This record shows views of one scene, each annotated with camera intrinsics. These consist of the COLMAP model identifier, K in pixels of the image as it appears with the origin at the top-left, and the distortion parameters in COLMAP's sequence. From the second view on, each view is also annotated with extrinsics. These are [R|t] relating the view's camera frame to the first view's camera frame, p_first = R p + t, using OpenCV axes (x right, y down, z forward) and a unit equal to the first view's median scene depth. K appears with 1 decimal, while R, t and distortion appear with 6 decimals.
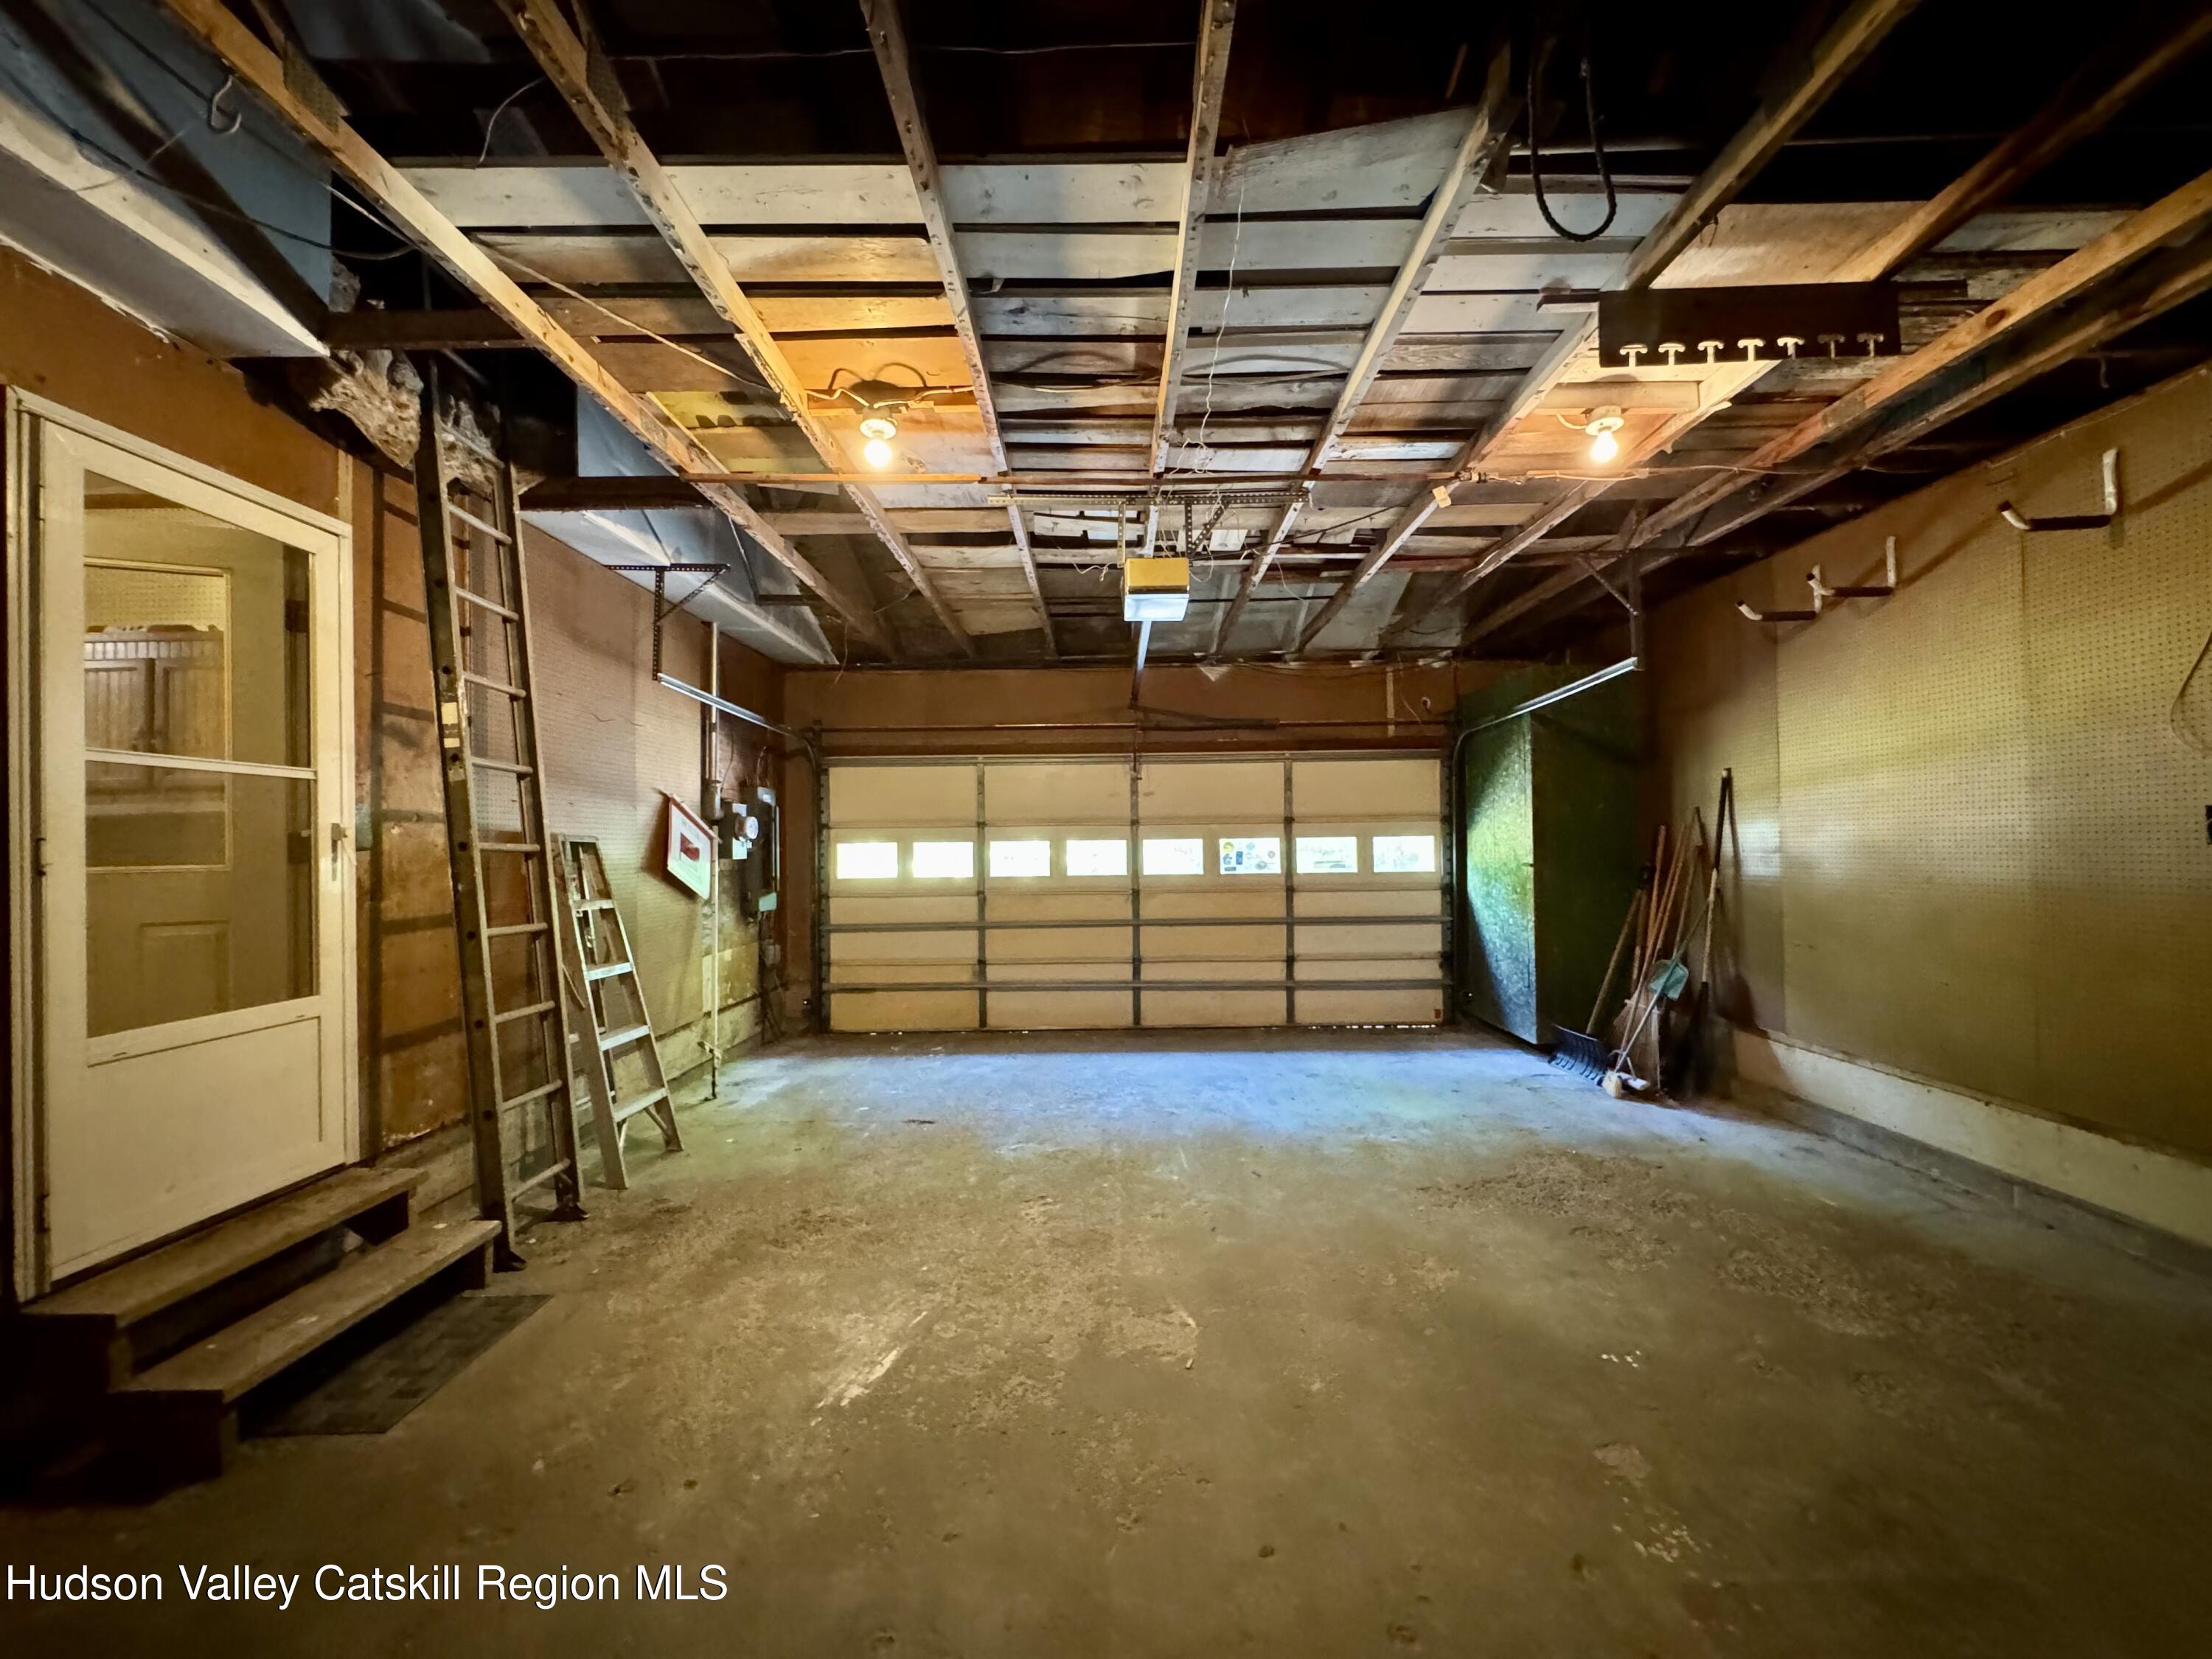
lens RADIAL K [[883.4, 0, 1104.6], [0, 883.4, 841.9], [0, 0, 1]] dist [-0.003016, 0.000762]
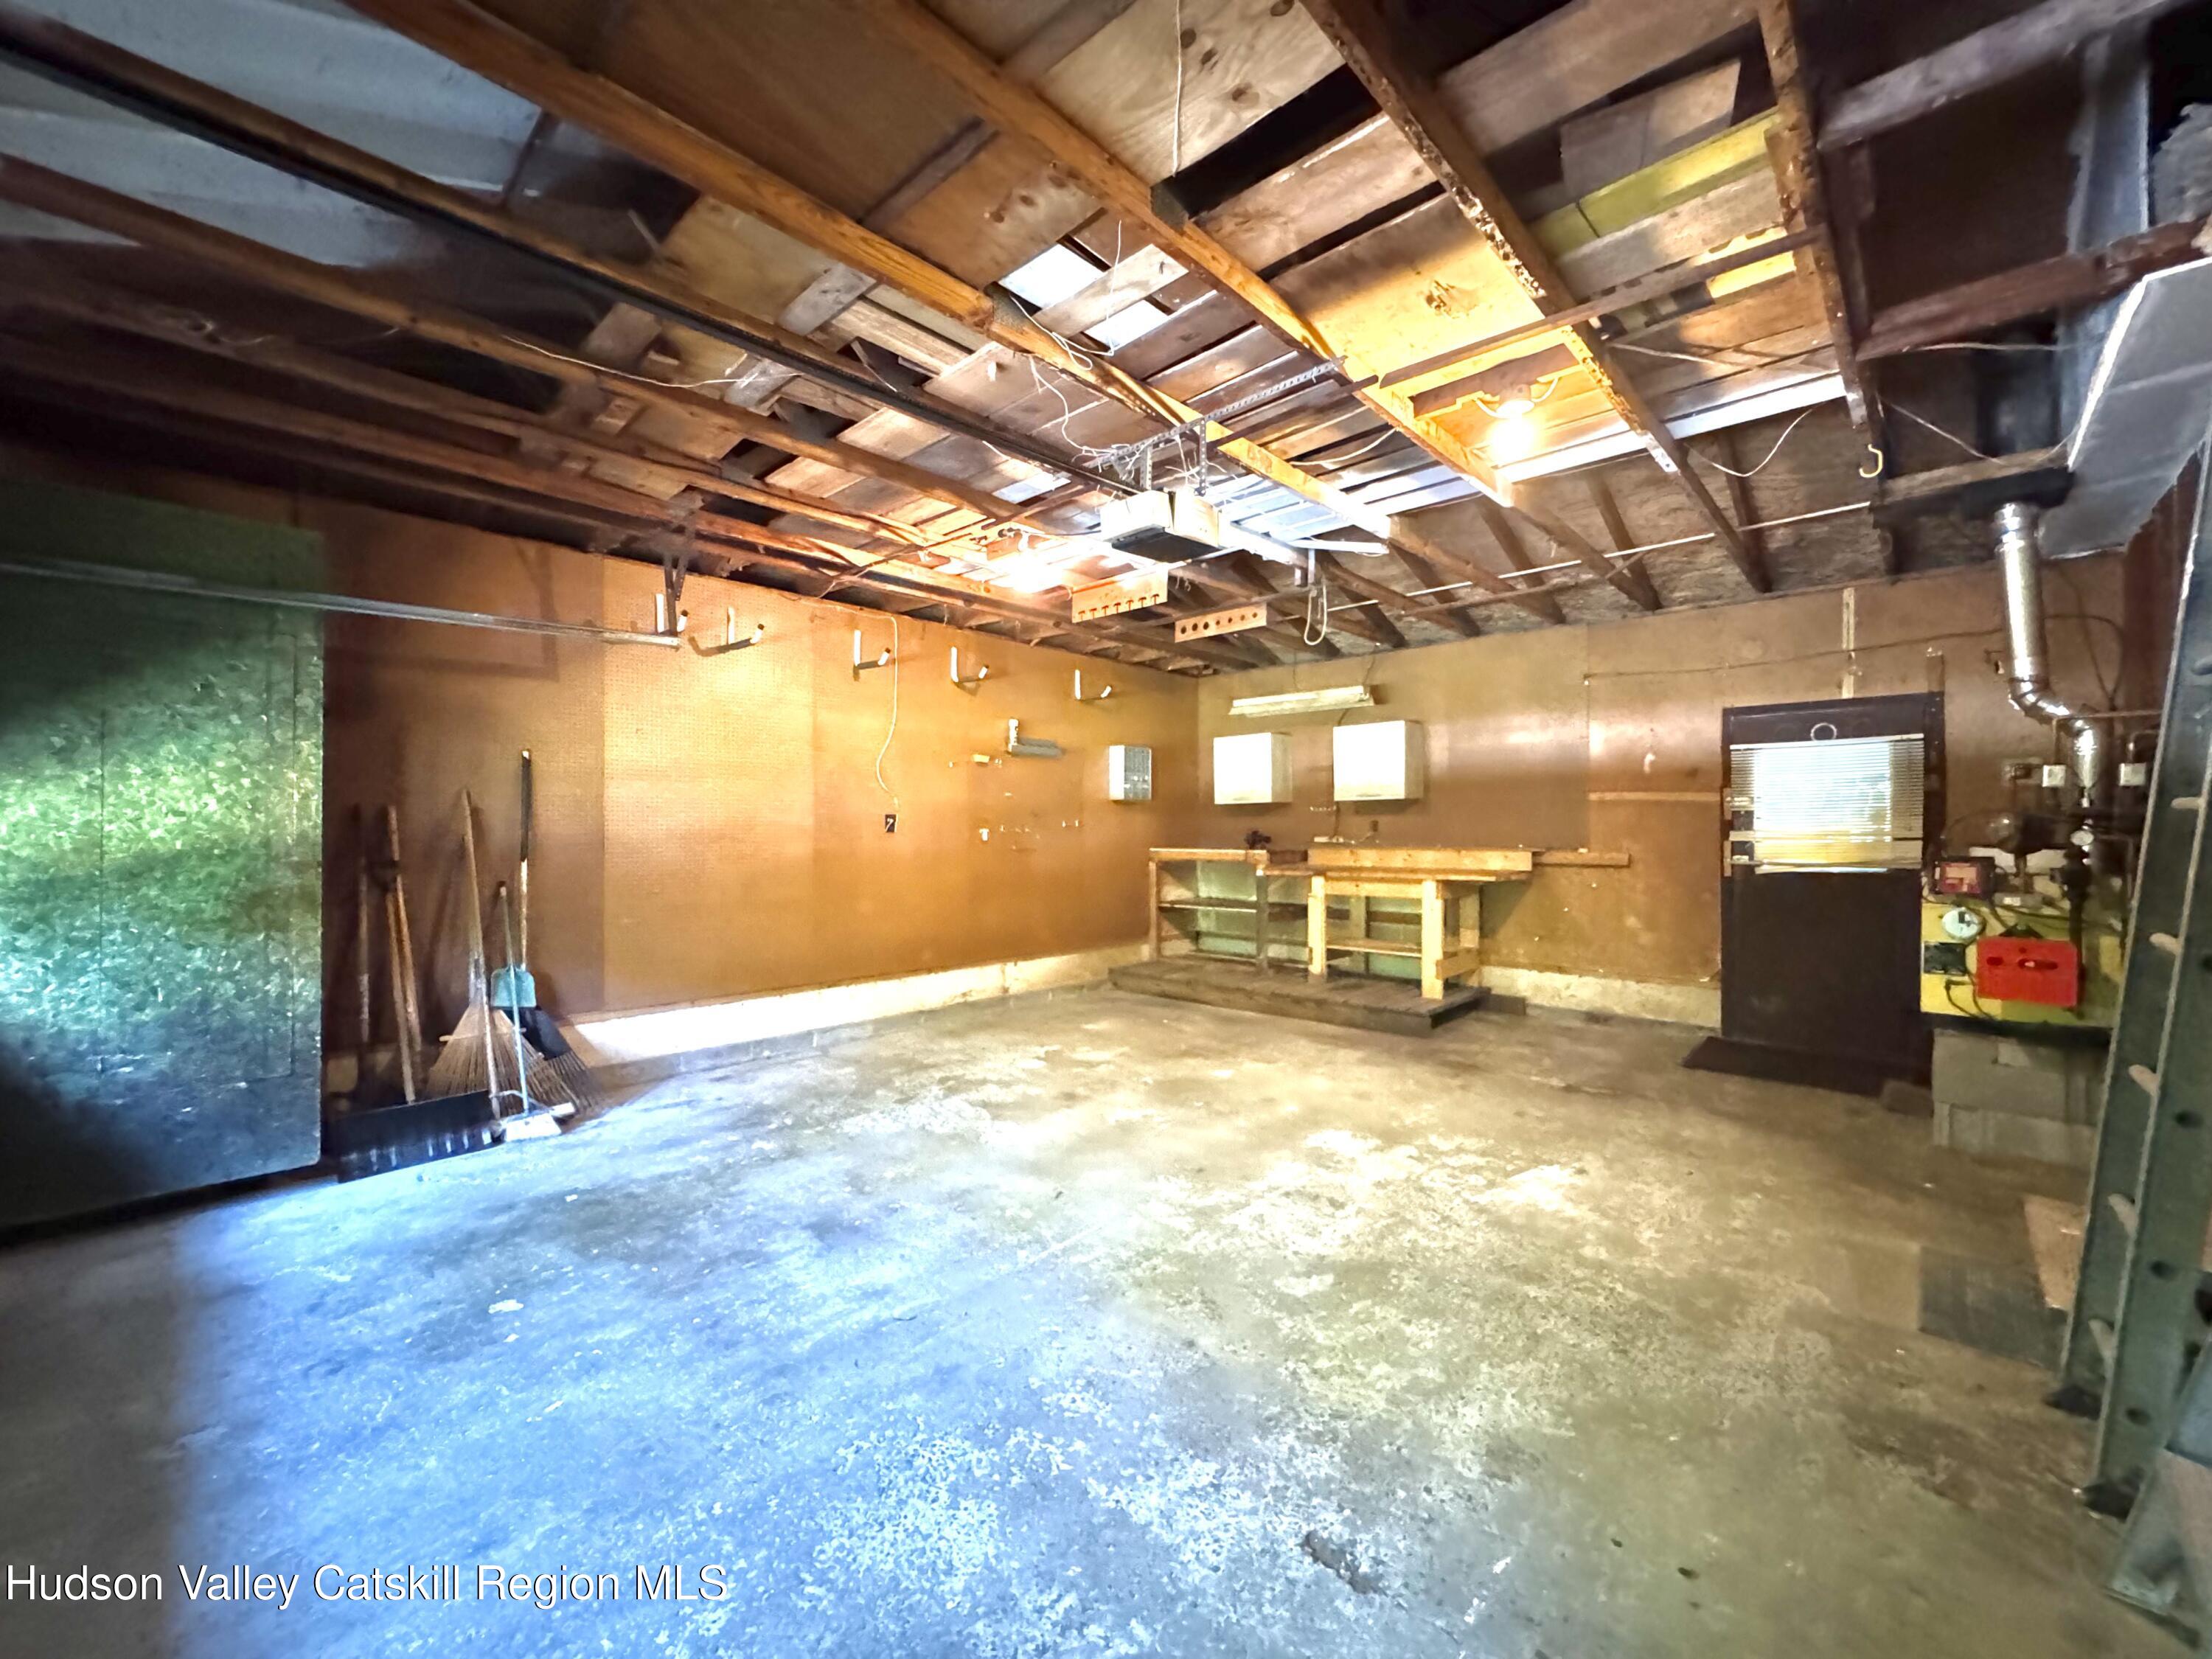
lens RADIAL K [[883.4, 0, 1110.0], [0, 883.4, 830.9], [0, 0, 1]] dist [-0.003016, 0.000762]
pose [[-0.731015, 0.013541, 0.682227, -0.565350], [0.004547, 0.999878, -0.014974, 0.029397], [-0.682346, -0.007844, -0.730987, 1.922927]]
